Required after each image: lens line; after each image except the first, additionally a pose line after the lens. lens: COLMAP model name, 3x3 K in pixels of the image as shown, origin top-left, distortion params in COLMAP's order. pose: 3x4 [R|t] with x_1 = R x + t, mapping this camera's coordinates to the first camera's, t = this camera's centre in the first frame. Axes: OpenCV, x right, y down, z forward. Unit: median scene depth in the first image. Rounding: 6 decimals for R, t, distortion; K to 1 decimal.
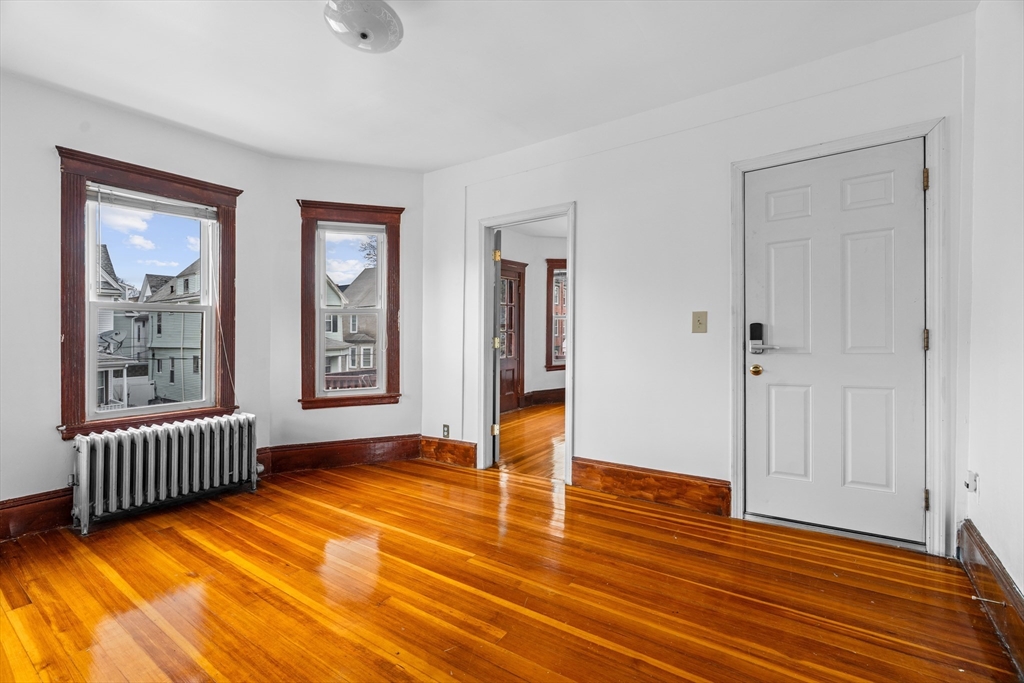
lens RADIAL K [[456.2, 0, 502.2], [0, 456.2, 336.9], [0, 0, 1]] dist [-0.012026, 0.005686]
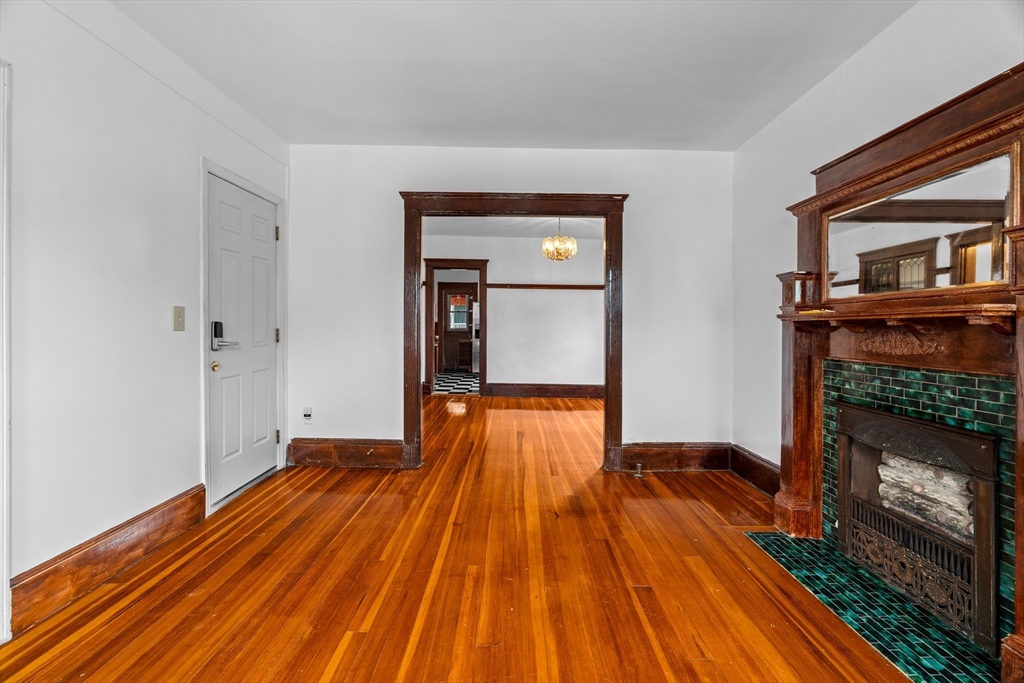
lens RADIAL K [[456.2, 0, 517.7], [0, 456.2, 335.5], [0, 0, 1]] dist [-0.012026, 0.005686]
pose [[-0.582873, -0.002314, 0.812560, -0.563112], [0.013708, 0.999826, 0.012681, -0.001624], [-0.812448, 0.018530, -0.582739, 0.830694]]
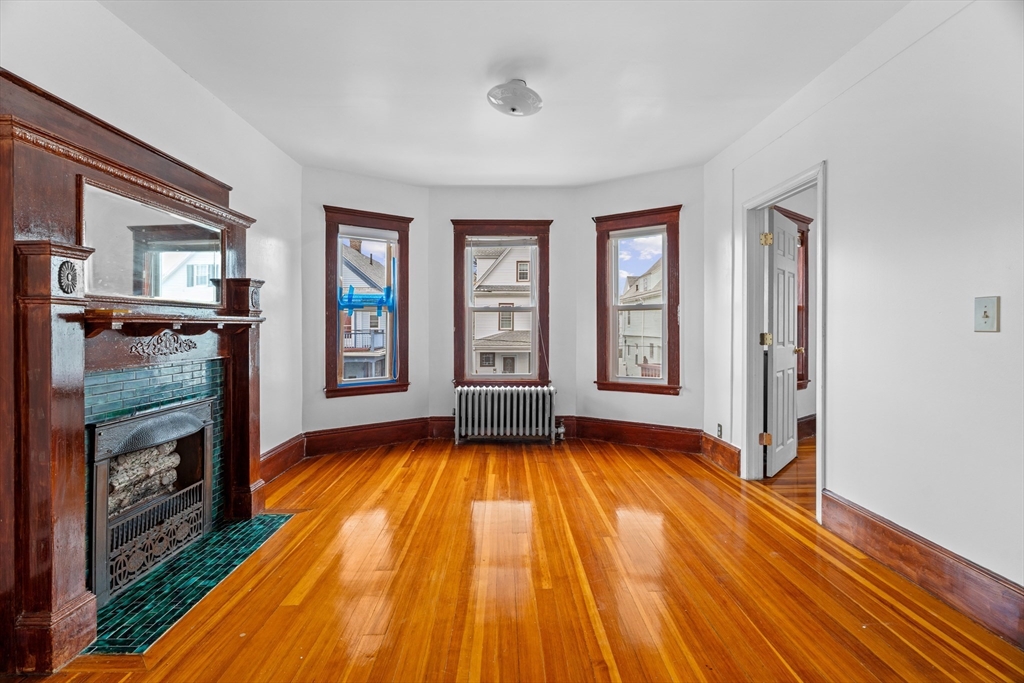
lens RADIAL K [[456.2, 0, 519.8], [0, 456.2, 323.3], [0, 0, 1]] dist [-0.012026, 0.005686]
pose [[0.605080, 0.001595, -0.796163, 0.455380], [-0.008894, 0.999949, -0.004757, -0.010698], [0.796115, 0.009959, 0.605063, 0.115804]]
